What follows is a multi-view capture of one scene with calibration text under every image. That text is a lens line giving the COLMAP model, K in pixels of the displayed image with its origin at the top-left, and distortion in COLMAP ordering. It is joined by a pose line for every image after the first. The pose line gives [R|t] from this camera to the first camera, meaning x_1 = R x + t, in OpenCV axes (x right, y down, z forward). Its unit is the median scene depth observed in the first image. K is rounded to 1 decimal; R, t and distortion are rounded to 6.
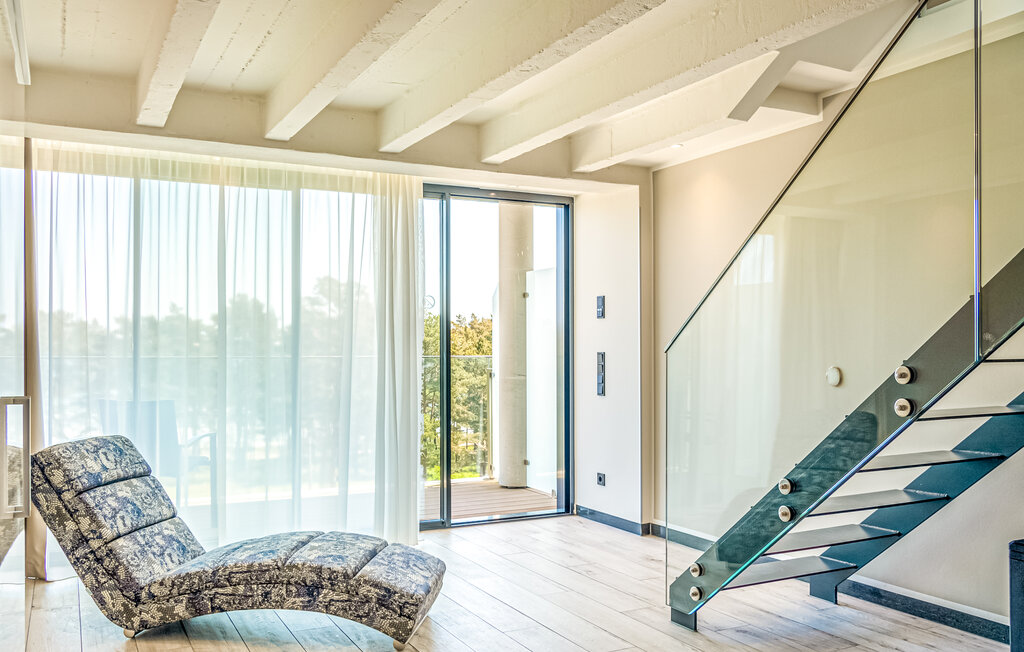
lens RADIAL K [[874.4, 0, 512.0], [0, 874.4, 326.0], [0, 0, 1]] dist [-0.006112, -0.005139]
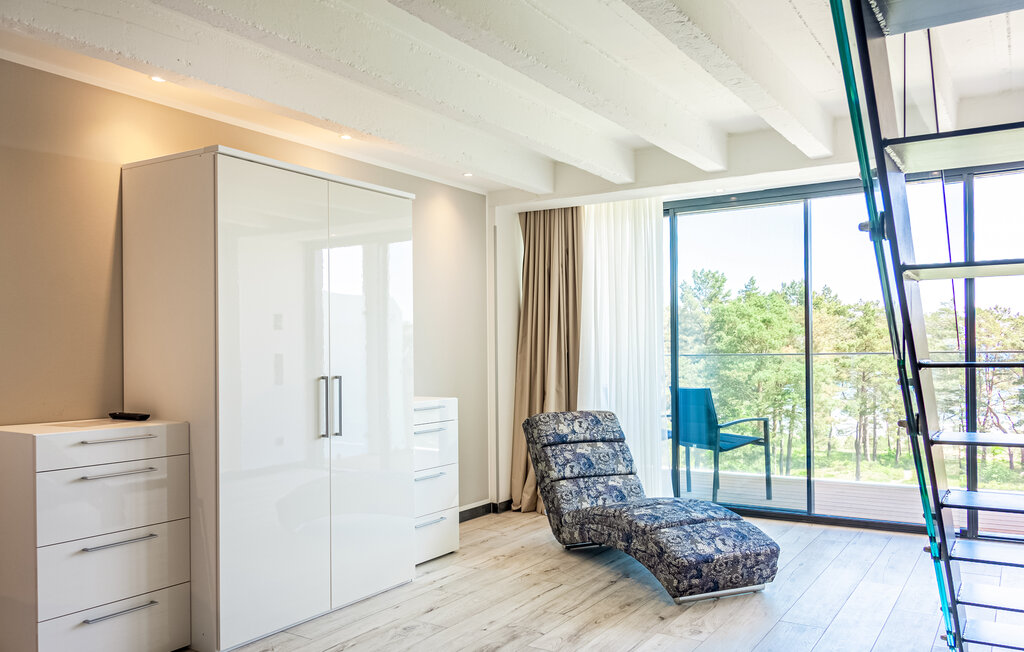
lens RADIAL K [[801.1, 0, 516.6], [0, 801.1, 347.6], [0, 0, 1]] dist [0.004746, 0.001585]
pose [[0.505111, -0.011881, -0.862972, 0.666853], [0.033992, 0.999403, 0.006137, 0.013165], [0.862385, -0.032434, 0.505214, 0.270606]]
